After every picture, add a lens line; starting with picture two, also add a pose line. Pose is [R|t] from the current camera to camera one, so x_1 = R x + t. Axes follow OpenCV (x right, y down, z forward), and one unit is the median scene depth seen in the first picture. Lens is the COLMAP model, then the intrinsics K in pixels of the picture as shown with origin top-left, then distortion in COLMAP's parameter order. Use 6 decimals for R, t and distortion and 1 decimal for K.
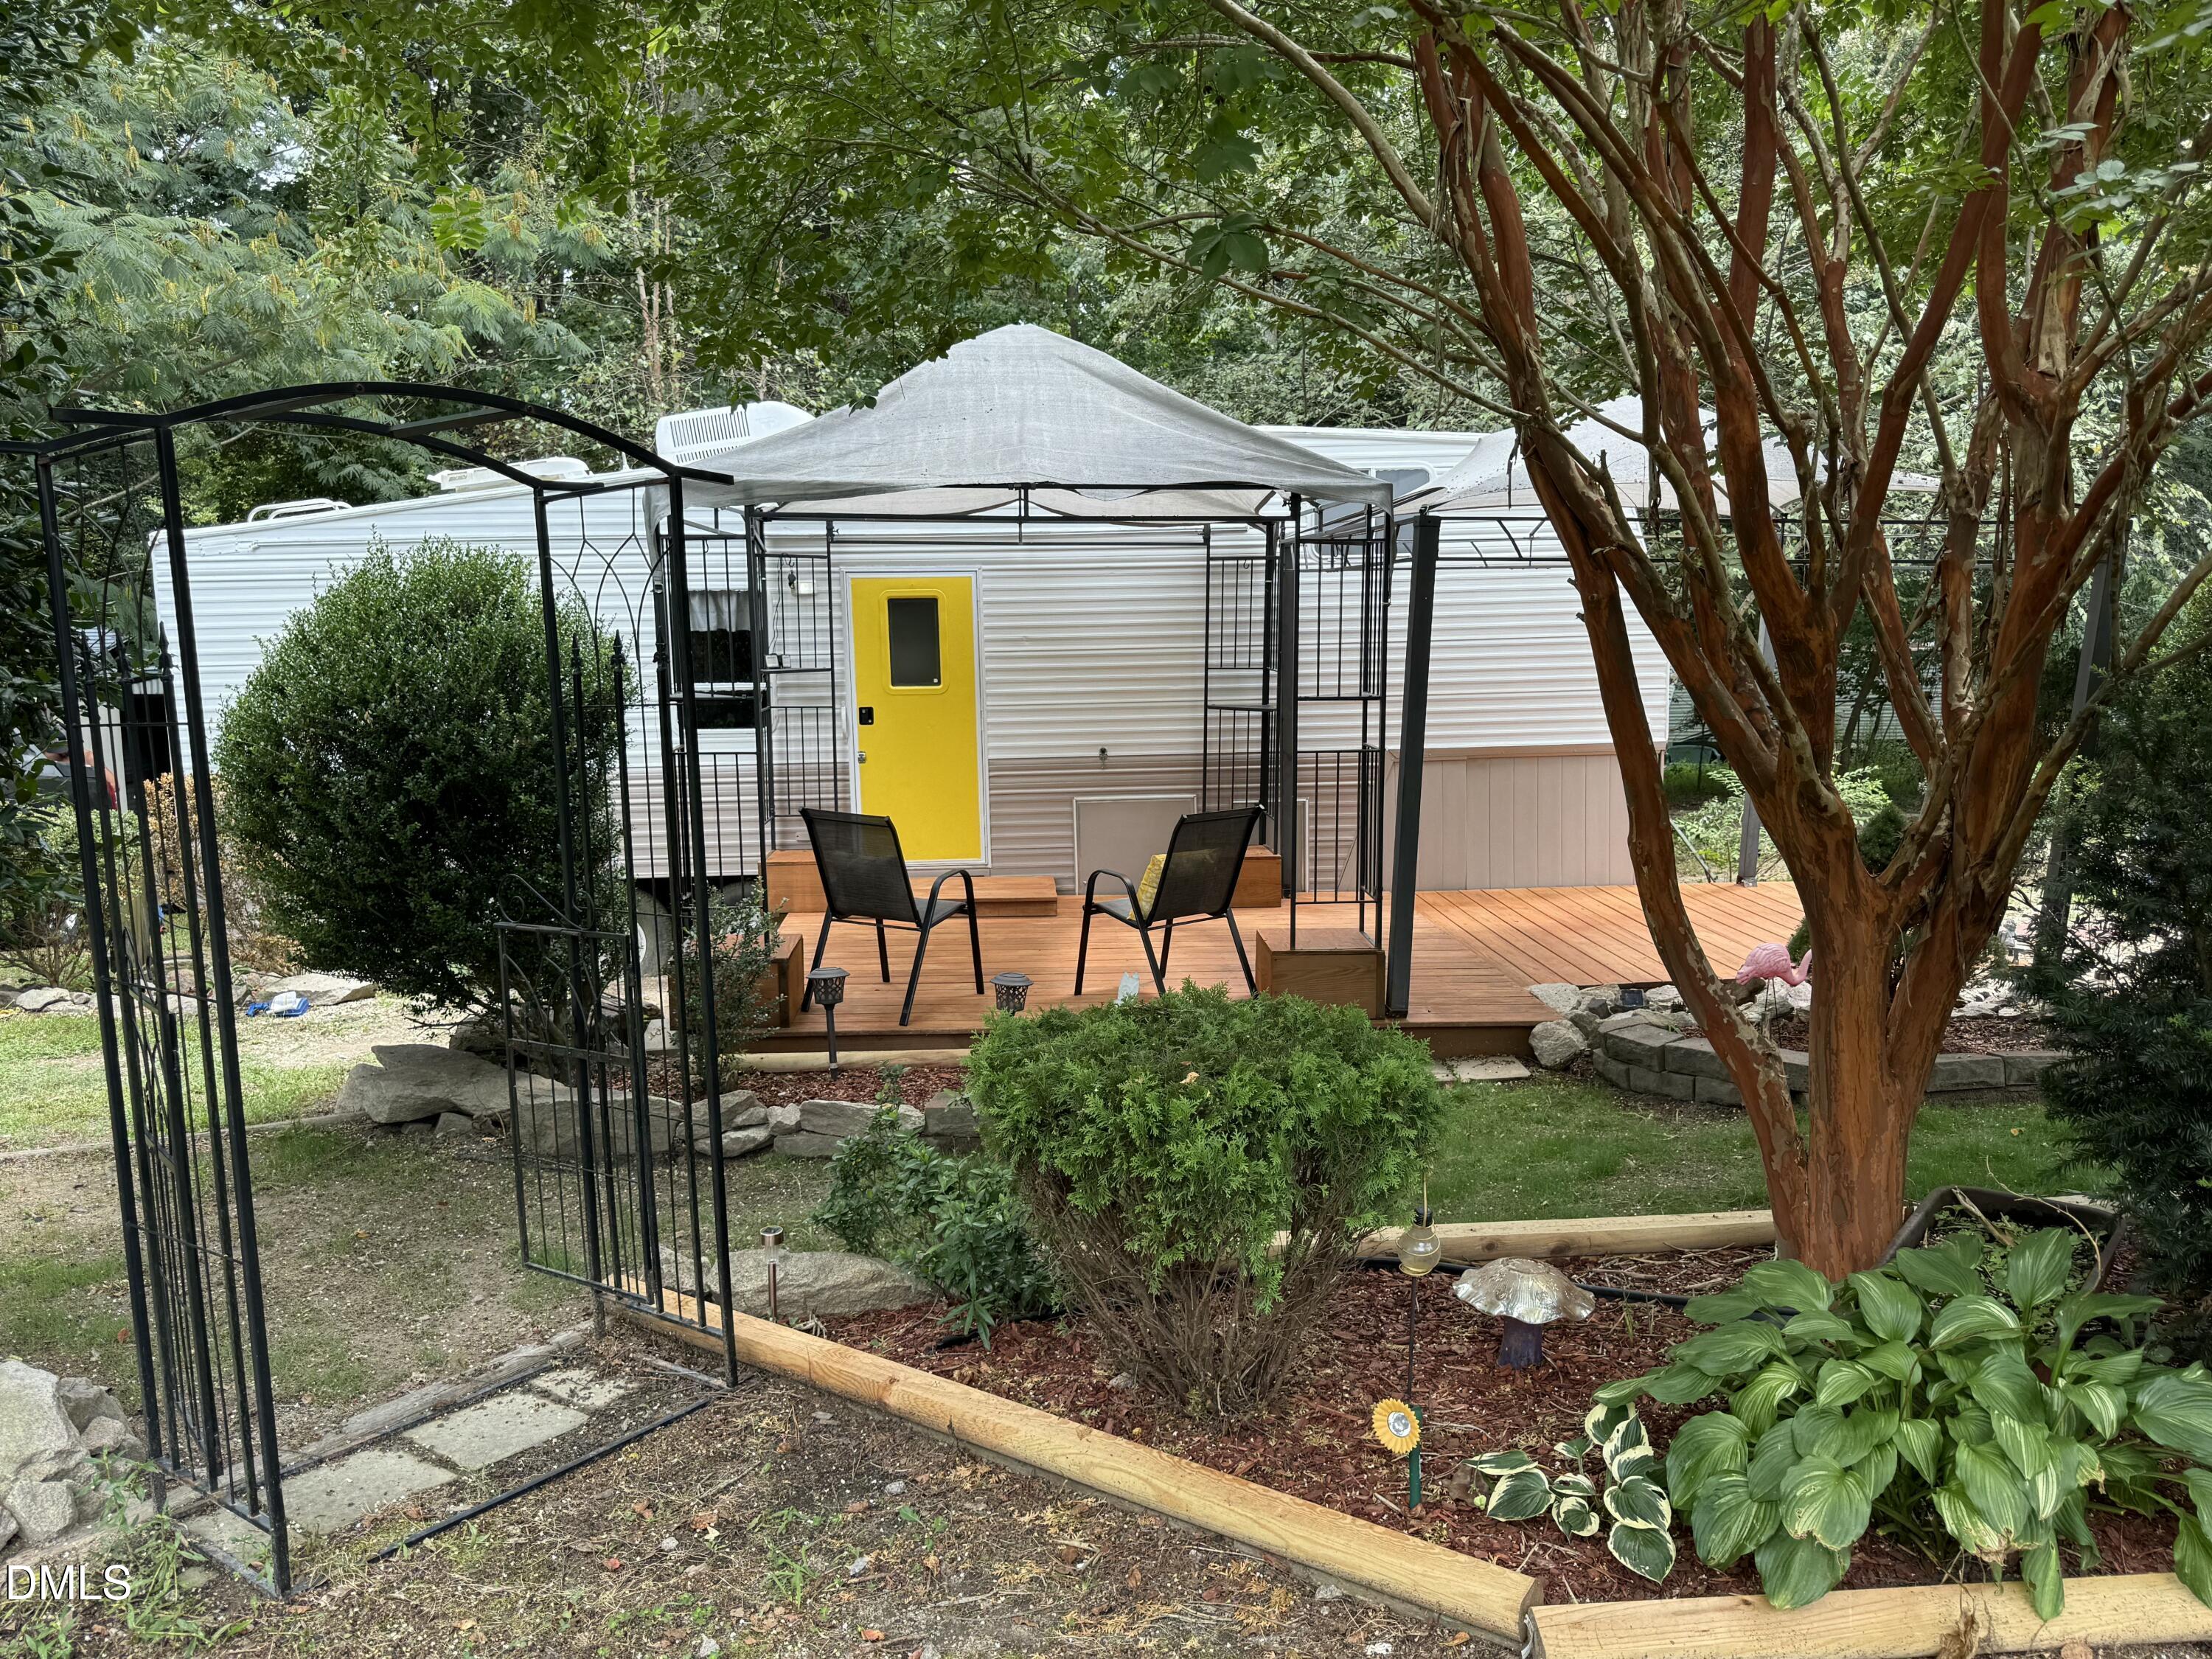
lens RADIAL K [[1550.1, 0, 1109.3], [0, 1550.1, 906.4], [0, 0, 1]] dist [0.003934, -0.022892]
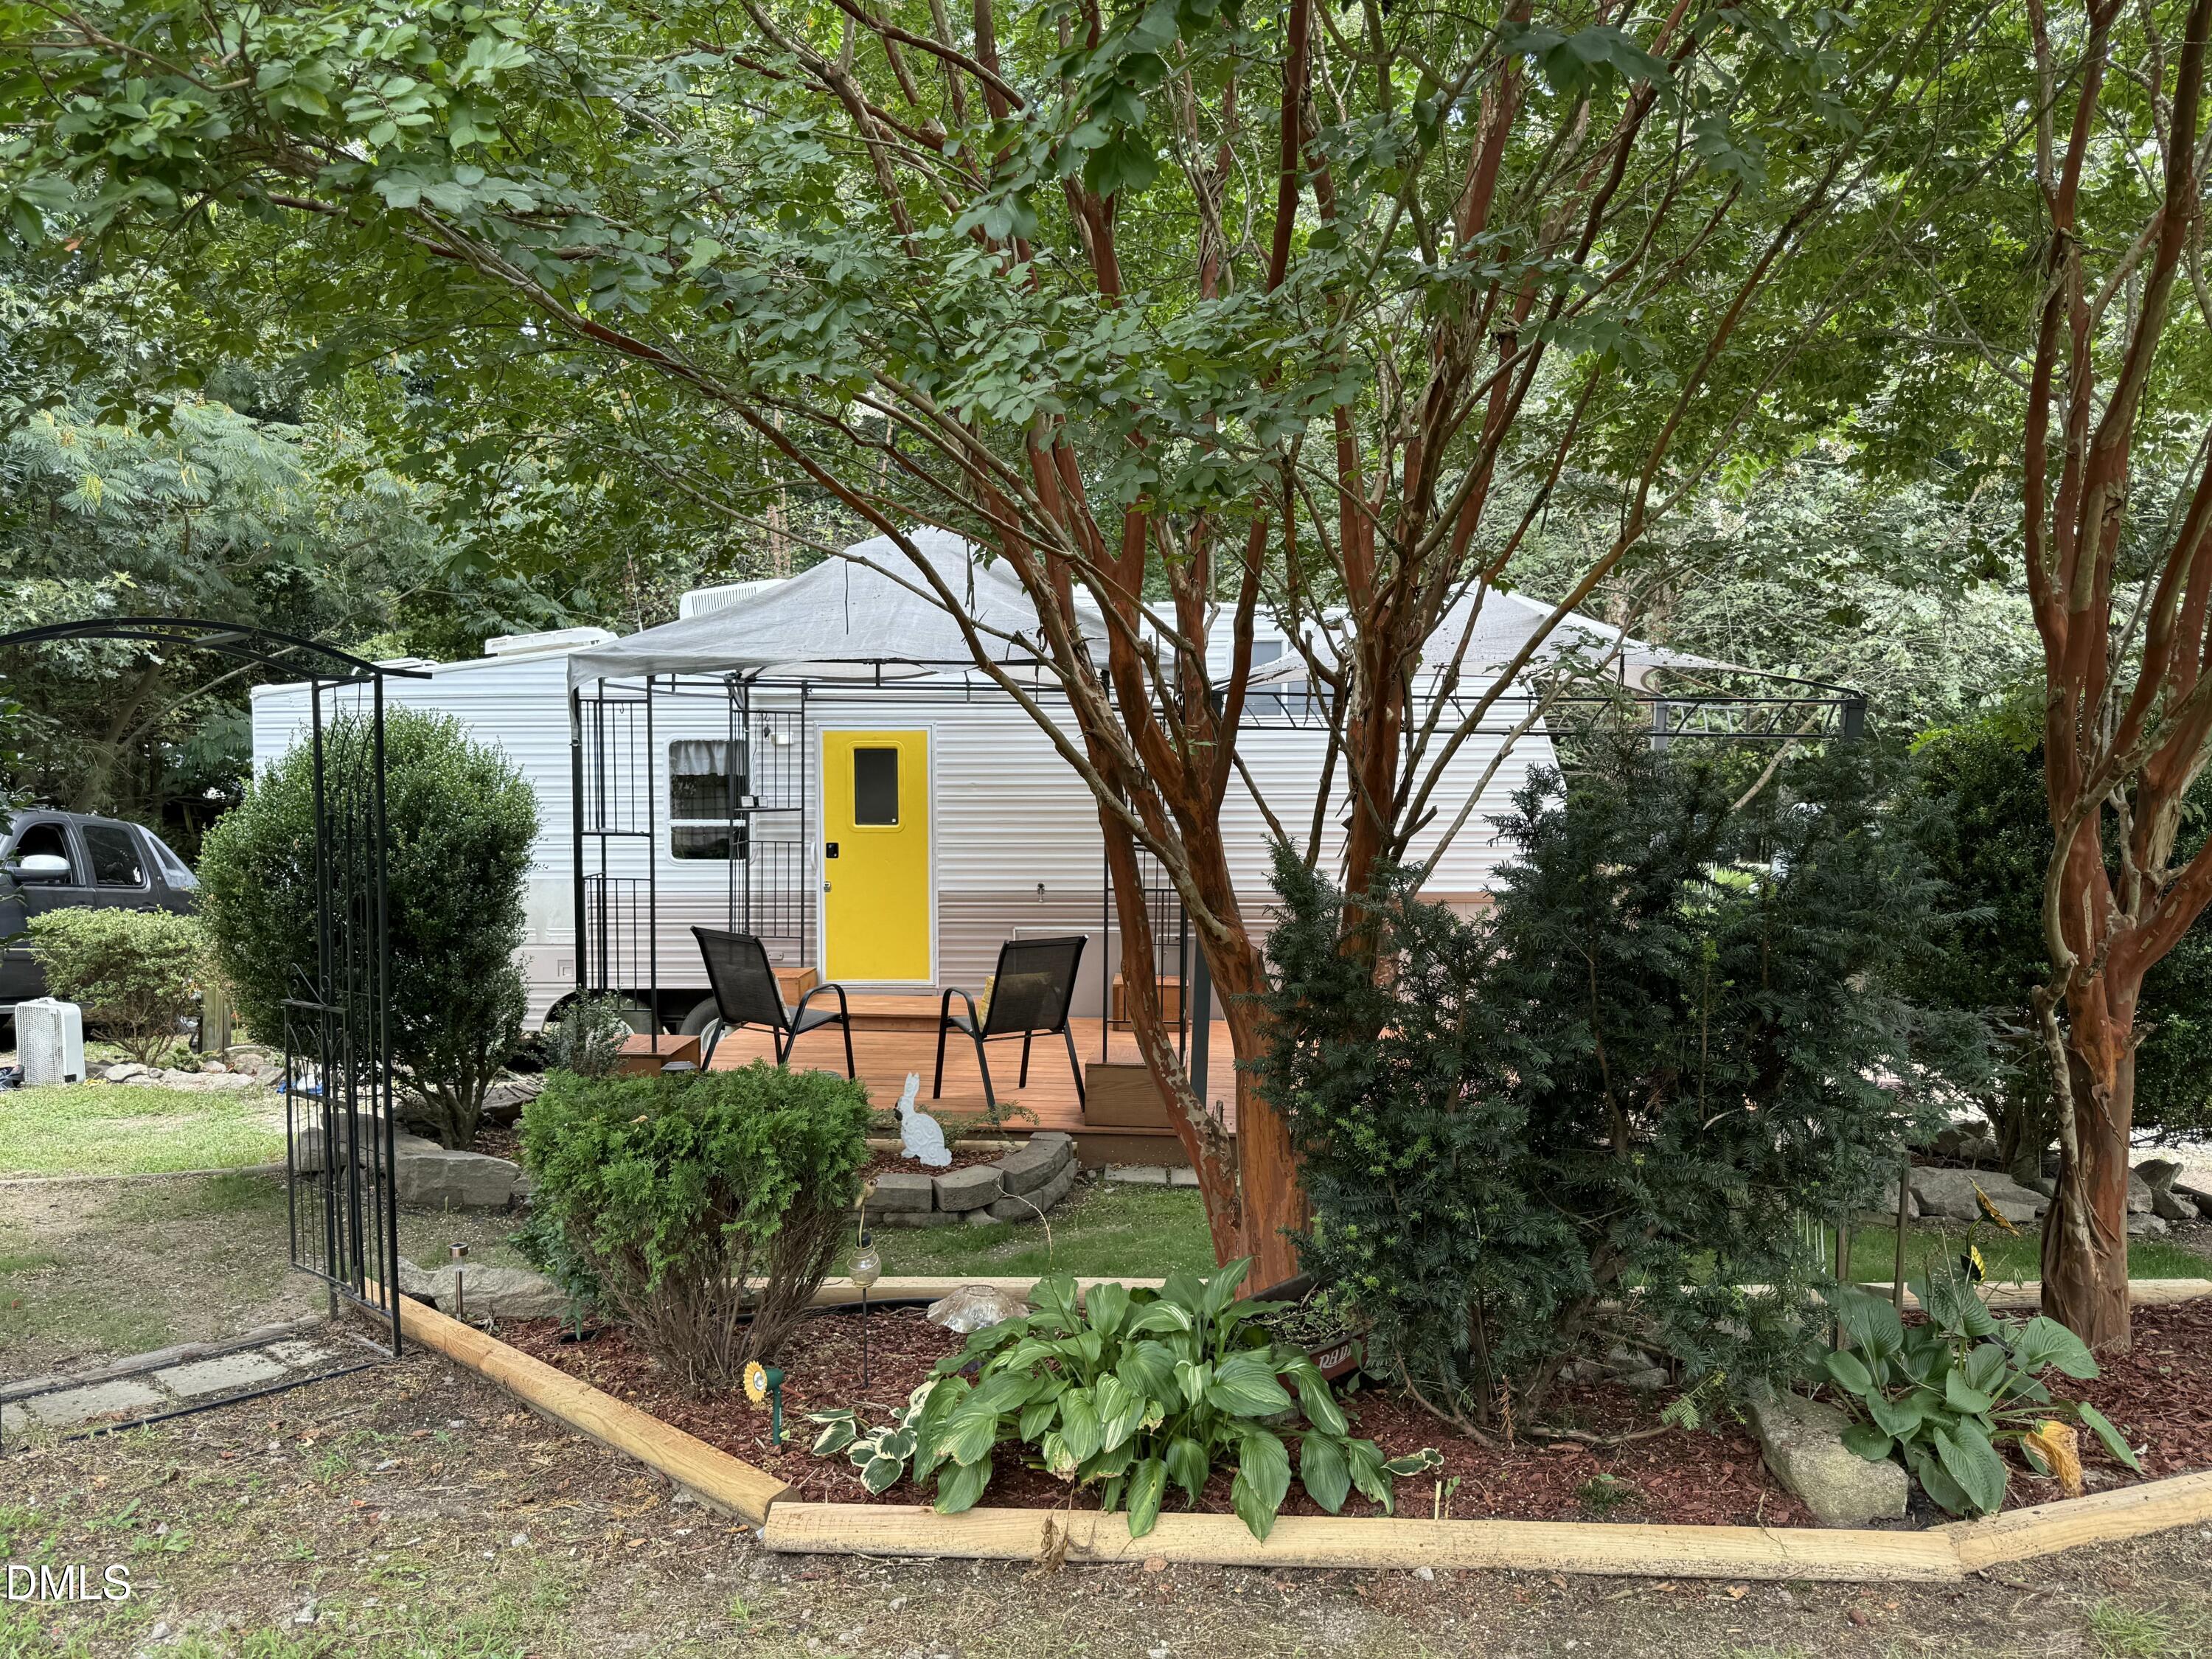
lens RADIAL K [[1550.1, 0, 1109.3], [0, 1550.1, 906.4], [0, 0, 1]] dist [0.003934, -0.022892]
pose [[0.992675, 0.023816, -0.118446, 0.324964], [-0.034189, 0.995680, -0.086327, 0.015425], [0.115878, 0.089744, 0.989201, -0.168234]]
